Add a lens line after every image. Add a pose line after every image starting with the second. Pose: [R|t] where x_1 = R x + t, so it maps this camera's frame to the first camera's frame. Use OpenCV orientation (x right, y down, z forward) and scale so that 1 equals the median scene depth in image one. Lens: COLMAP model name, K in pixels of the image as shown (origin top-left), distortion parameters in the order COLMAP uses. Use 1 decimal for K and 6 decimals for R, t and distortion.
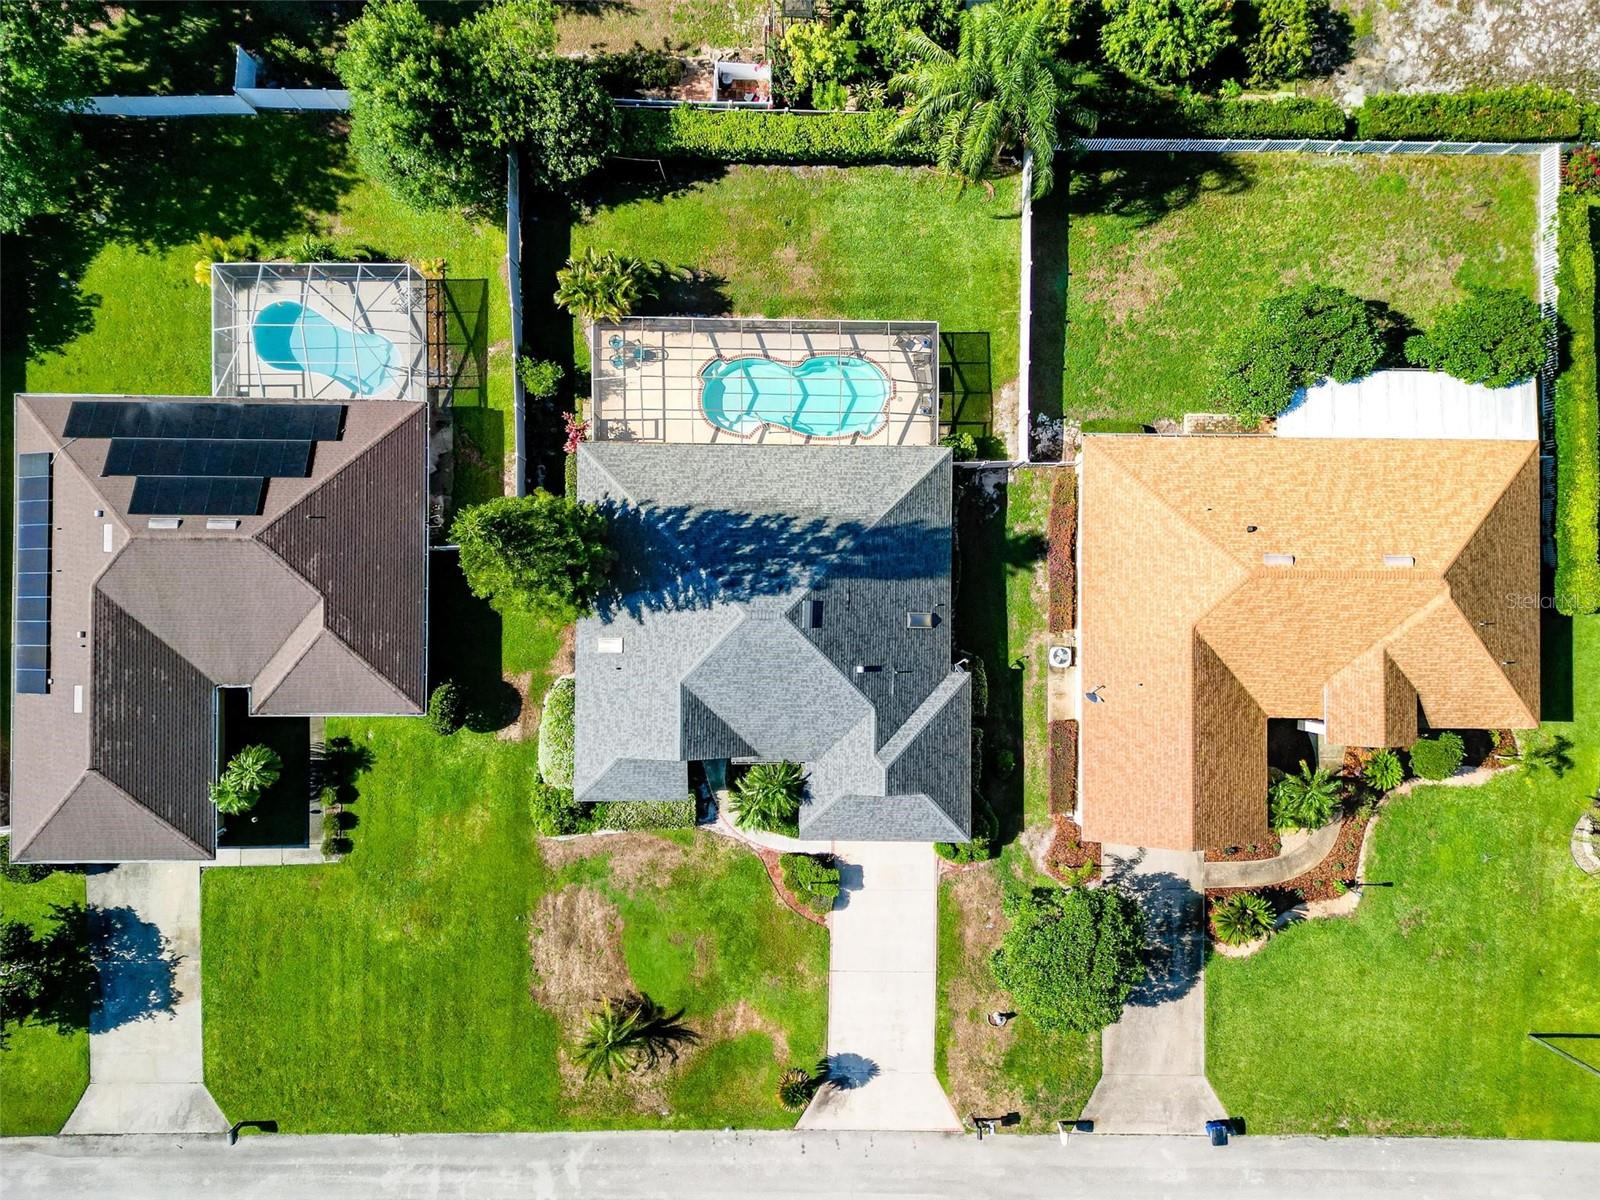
lens RADIAL K [[1142.3, 0, 800.0], [0, 1142.3, 600.0], [0, 0, 1]] dist [0.036354, -0.002189]
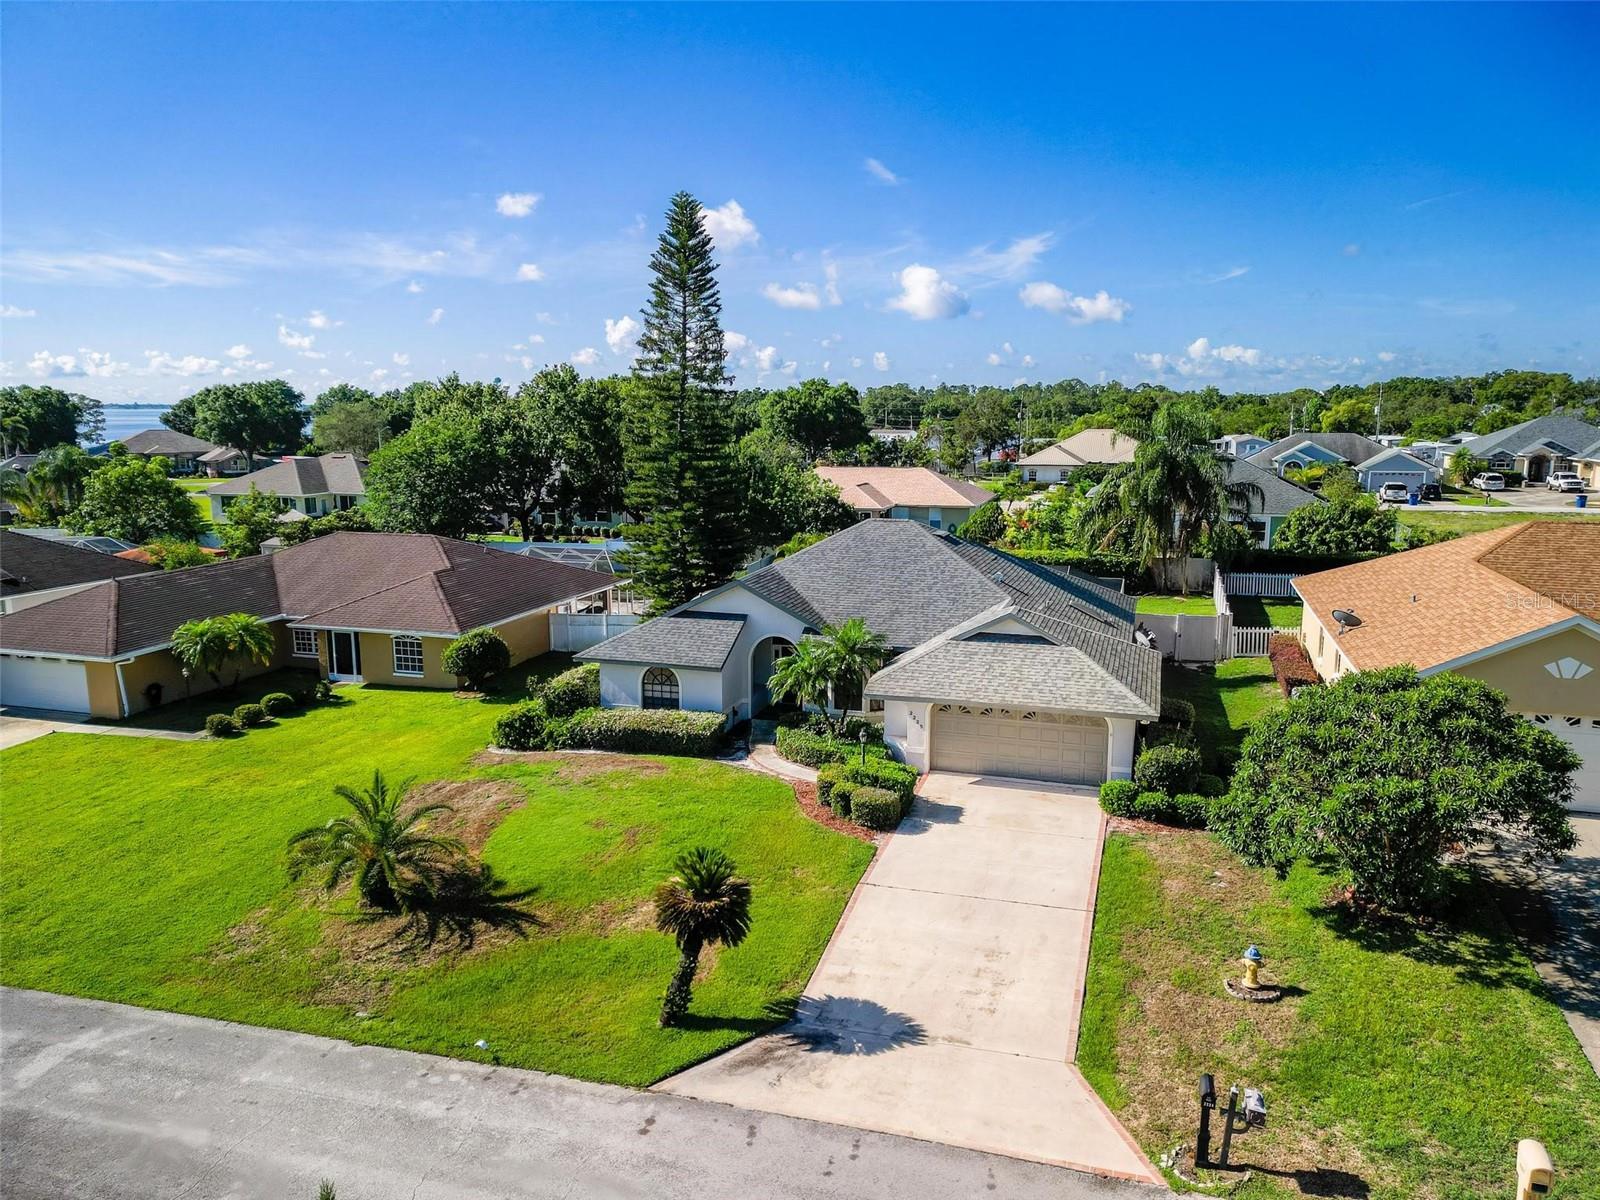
lens RADIAL K [[1121.3, 0, 800.0], [0, 1121.3, 600.0], [0, 0, 1]] dist [0.159450, -0.310075]
pose [[0.955448, 0.023282, -0.294240, 0.136043], [-0.293282, 0.187152, -0.937529, 0.740243], [0.033240, 0.982055, 0.185643, 0.793431]]
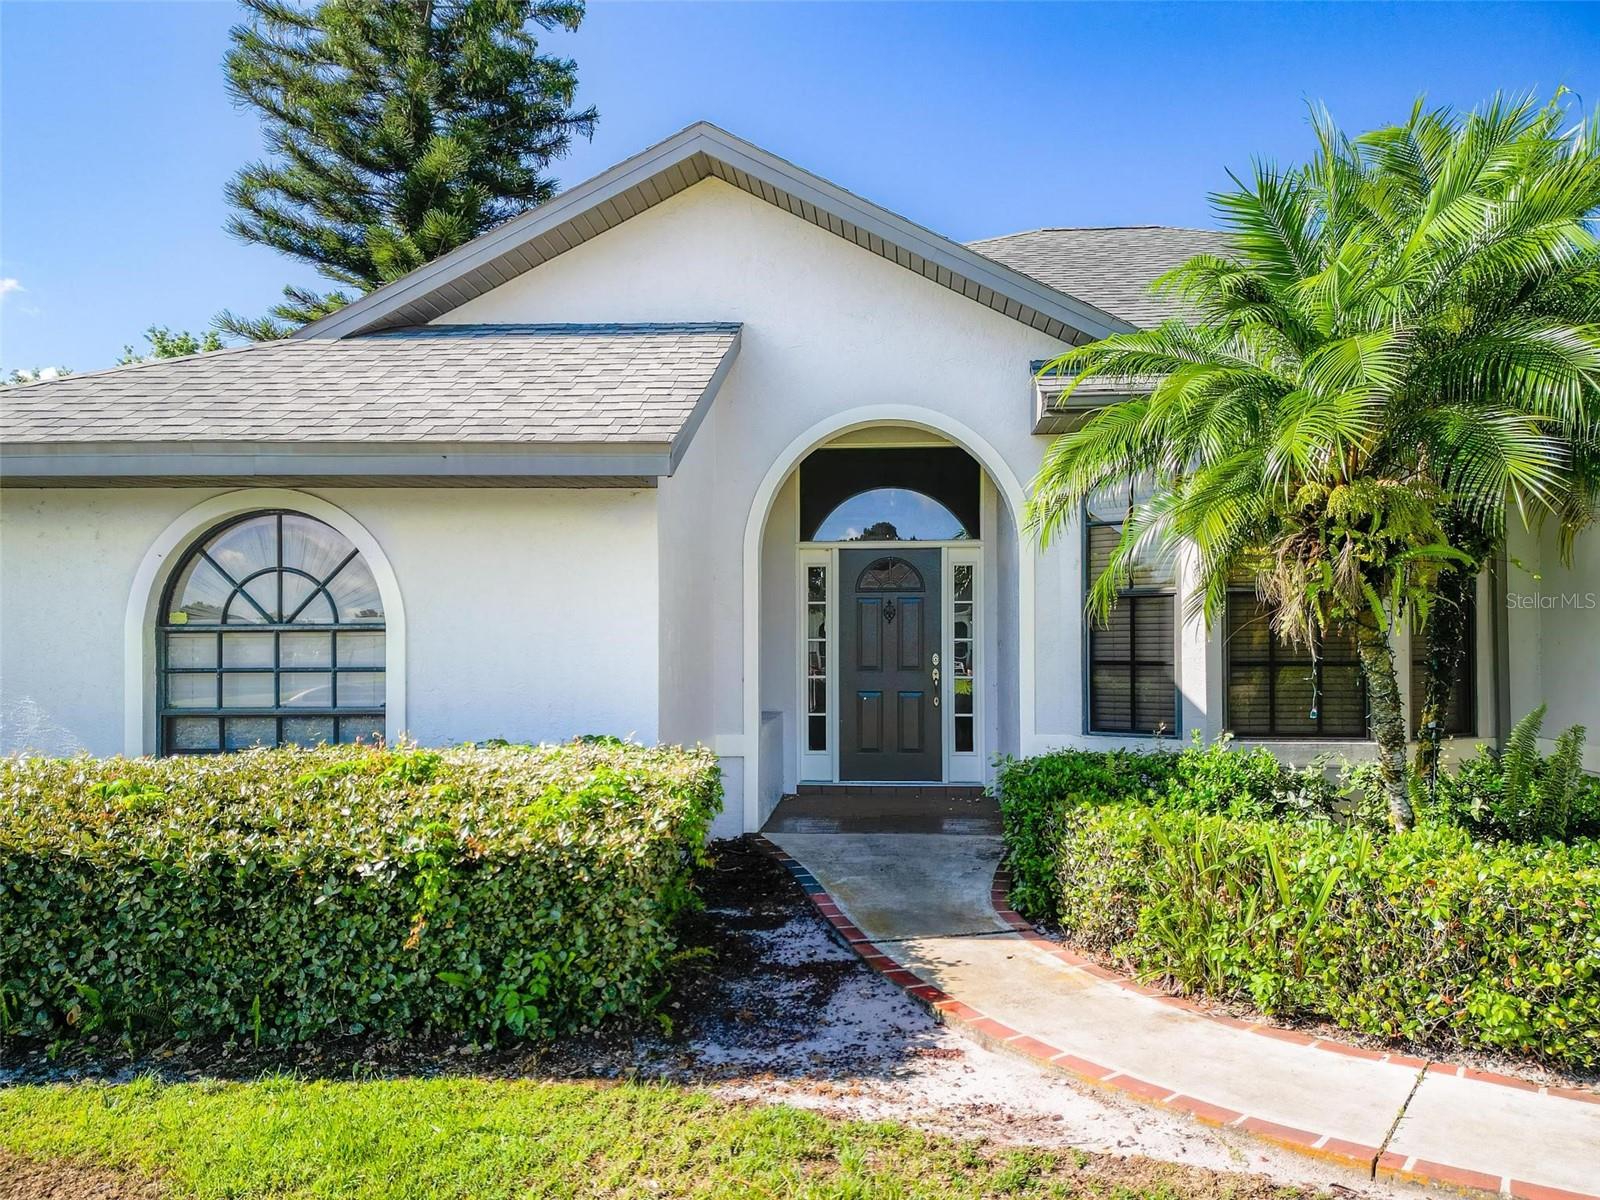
lens RADIAL K [[1149.0, 0, 826.4], [0, 1149.0, 621.4], [0, 0, 1]] dist [0.030038, -0.003399]
pose [[0.997998, -0.024556, -0.058288, -0.073757], [-0.057979, 0.013116, -0.998232, 0.264988], [0.025277, 0.999612, 0.011666, 0.962554]]
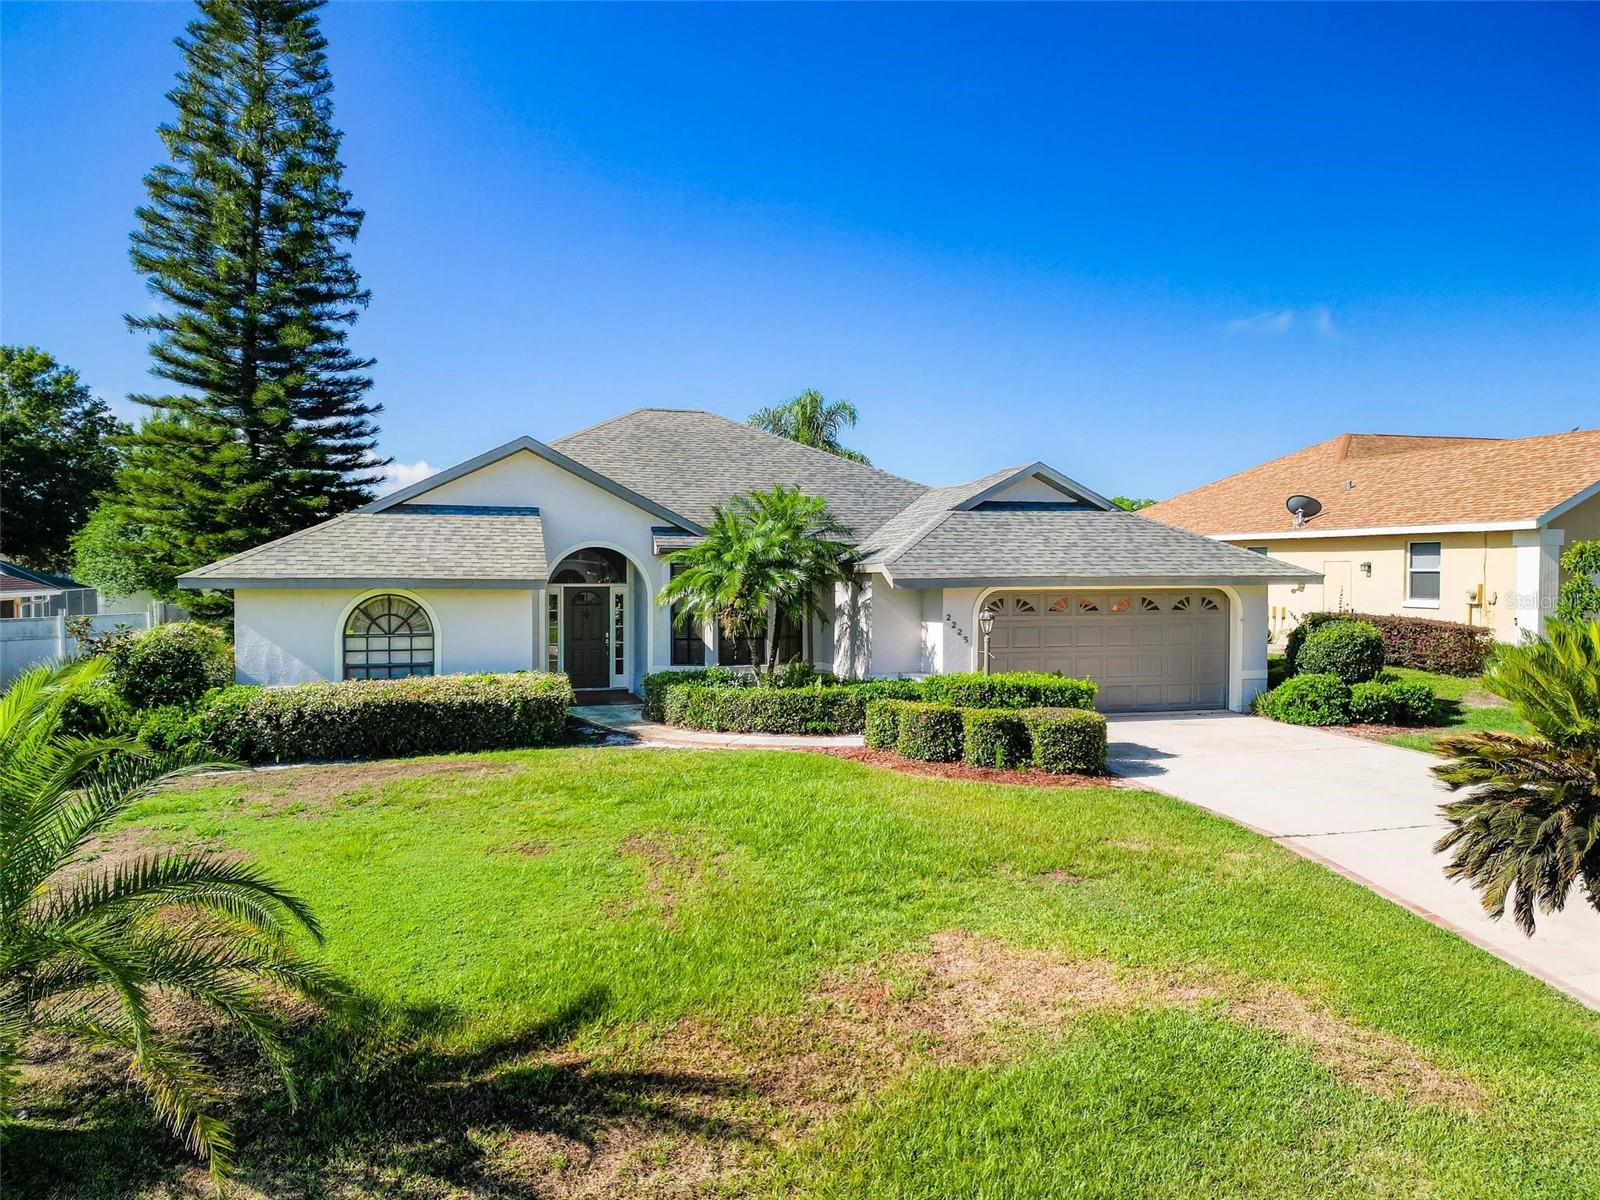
lens RADIAL K [[1142.3, 0, 800.0], [0, 1142.3, 600.0], [0, 0, 1]] dist [0.036354, -0.002189]
pose [[0.960000, -0.031406, 0.278232, -0.114723], [0.279550, 0.051244, -0.958763, 0.498316], [0.015853, 0.998192, 0.057974, 0.935802]]
